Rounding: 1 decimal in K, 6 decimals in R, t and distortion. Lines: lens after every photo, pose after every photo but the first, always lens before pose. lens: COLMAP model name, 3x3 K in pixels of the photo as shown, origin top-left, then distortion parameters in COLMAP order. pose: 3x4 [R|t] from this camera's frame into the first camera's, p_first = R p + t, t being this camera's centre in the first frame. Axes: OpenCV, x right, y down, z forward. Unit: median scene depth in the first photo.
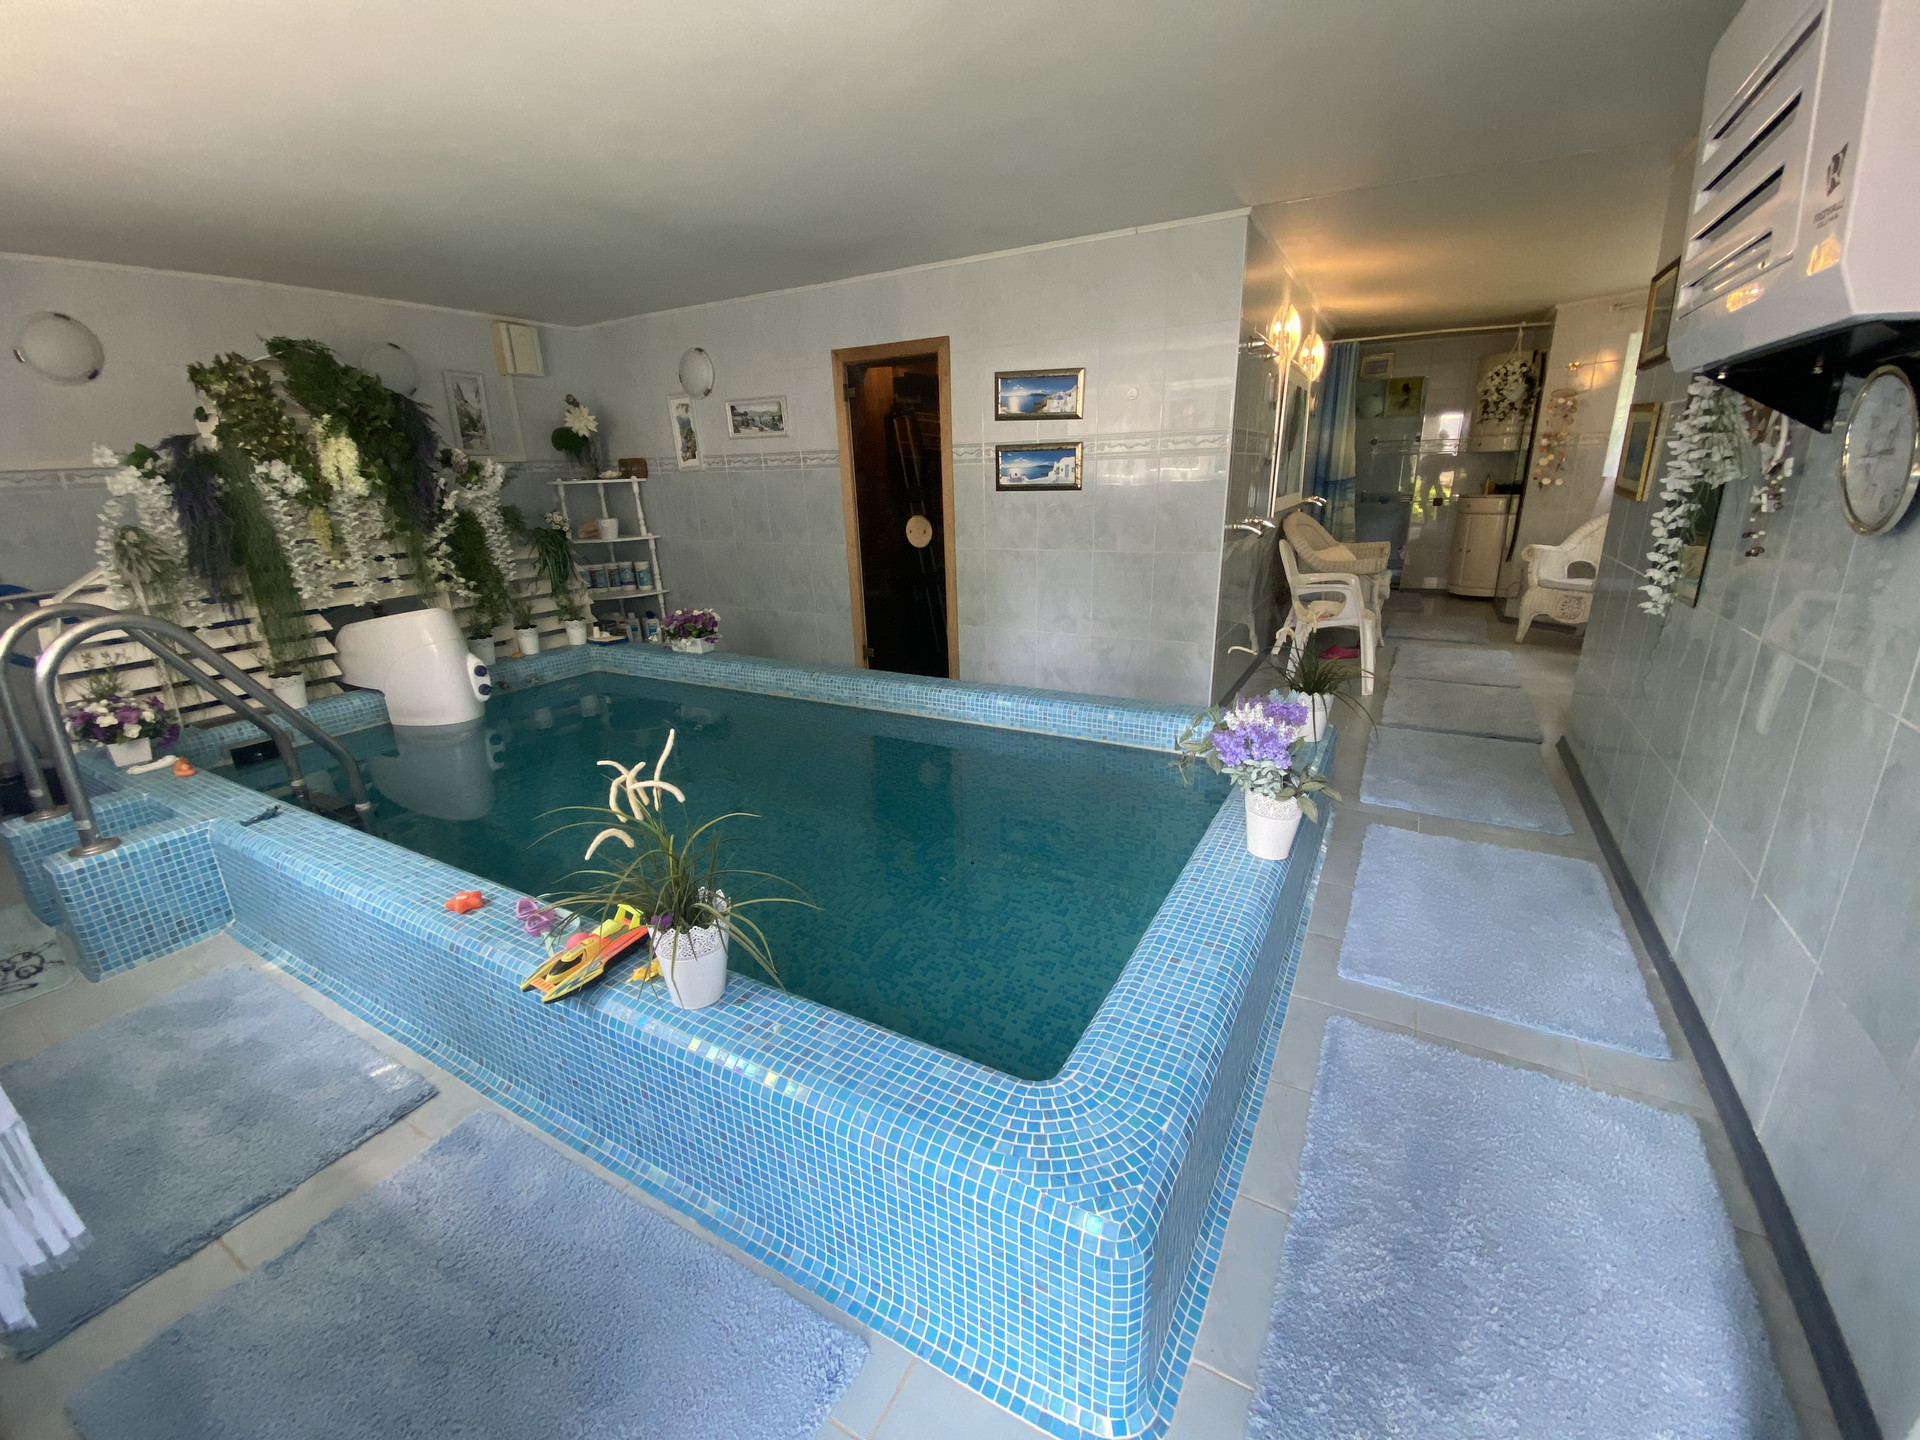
lens RADIAL K [[776.1, 0, 960.0], [0, 776.1, 720.0], [0, 0, 1]] dist [0.012133, -0.017208]
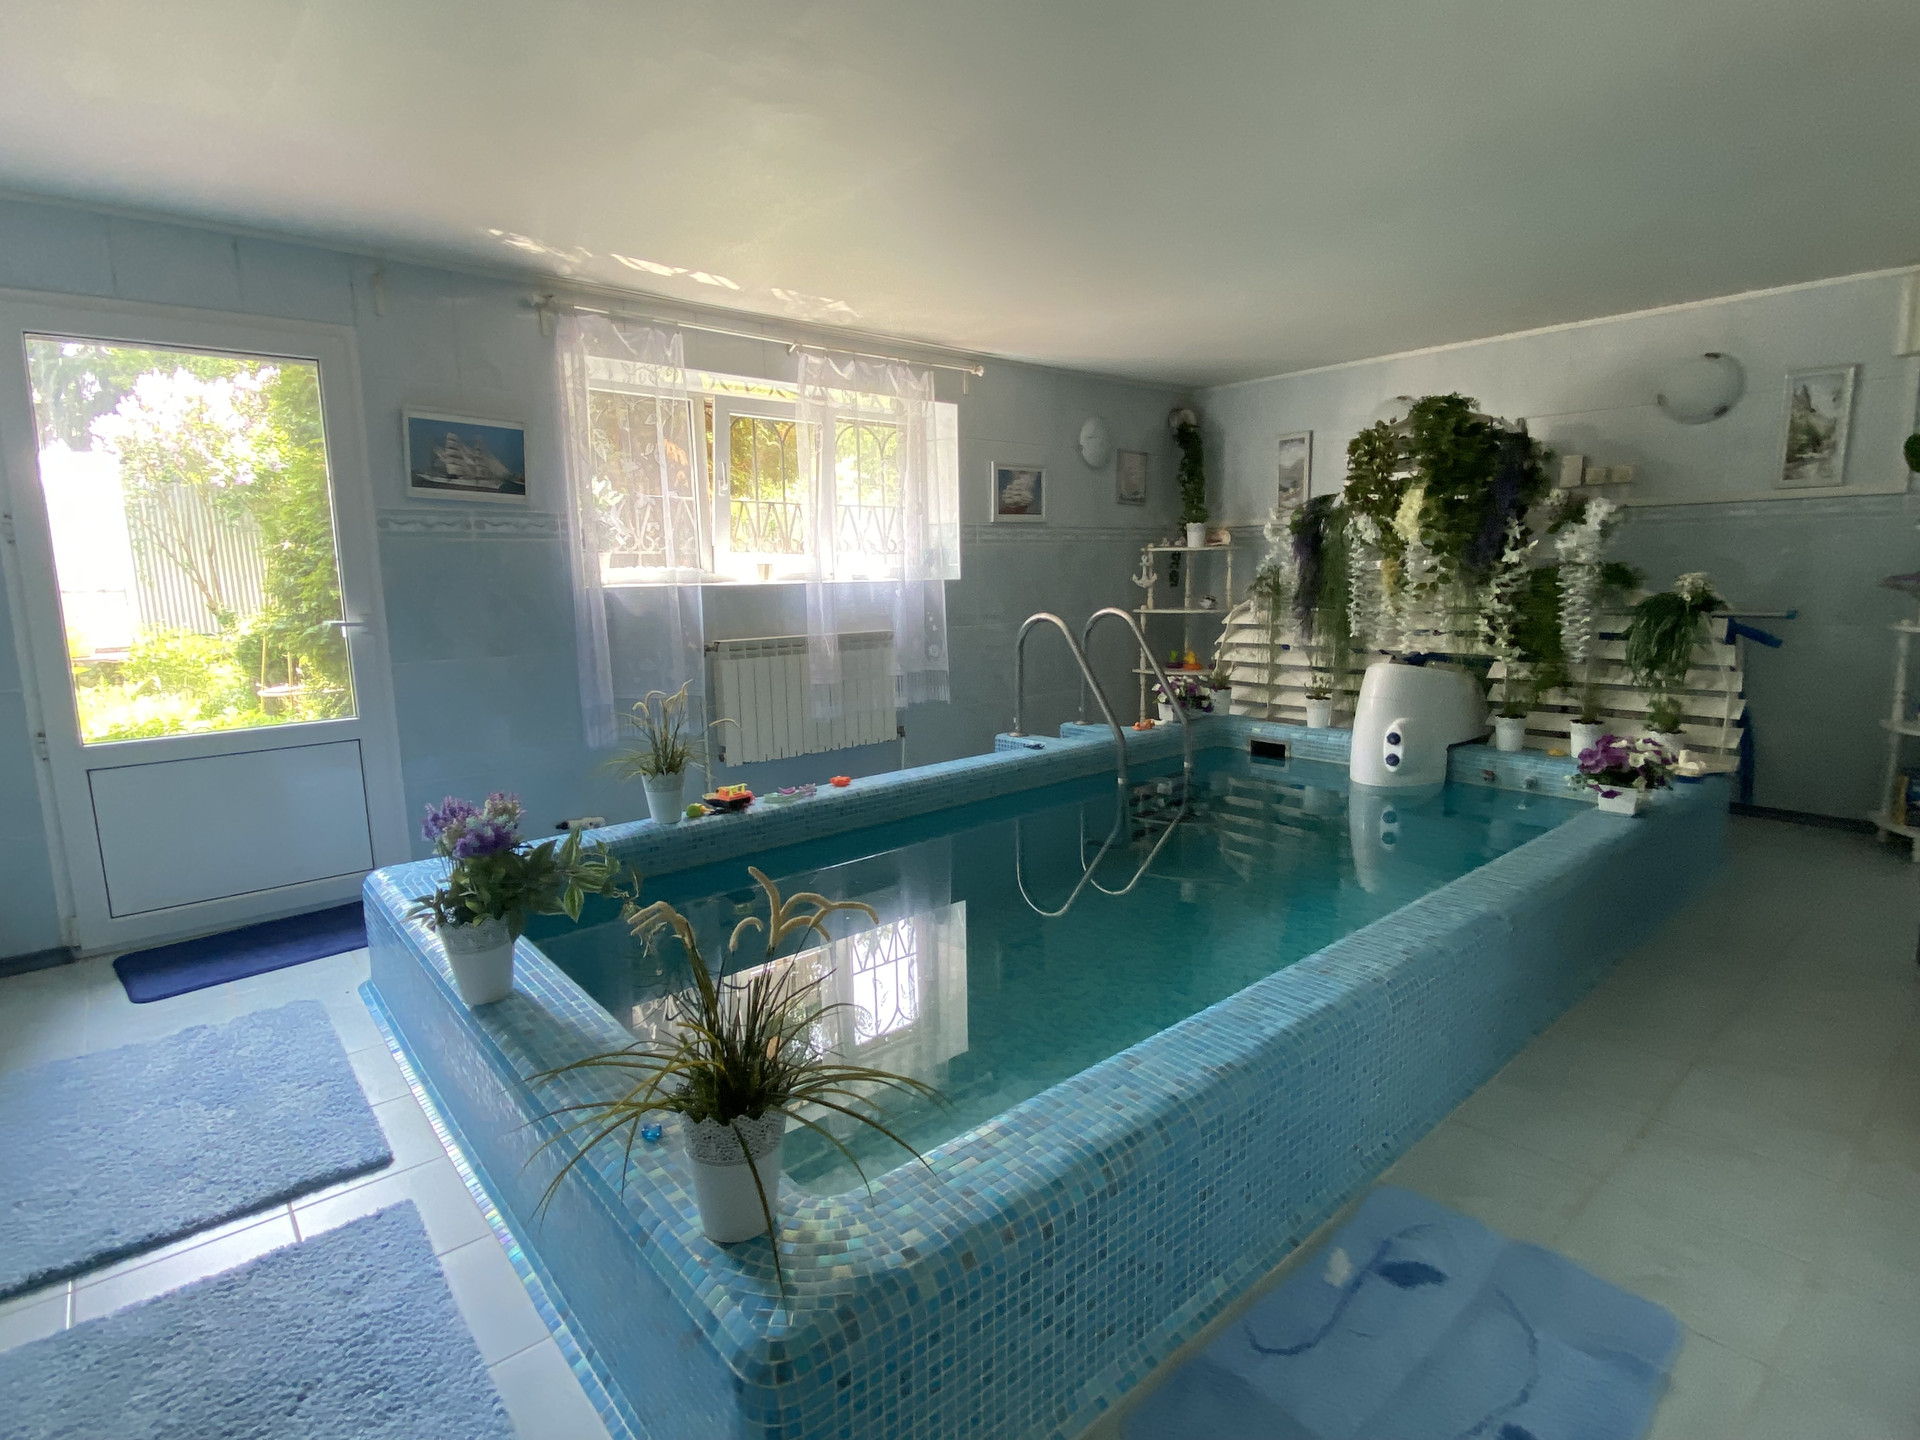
lens RADIAL K [[960.3, 0, 959.0], [0, 960.3, 717.3], [0, 0, 1]] dist [-0.001416, -0.000475]
pose [[-0.318006, 0.184672, -0.929929, 0.544521], [-0.260044, 0.926241, 0.272866, -0.247185], [0.911729, 0.328595, -0.246527, 0.774912]]
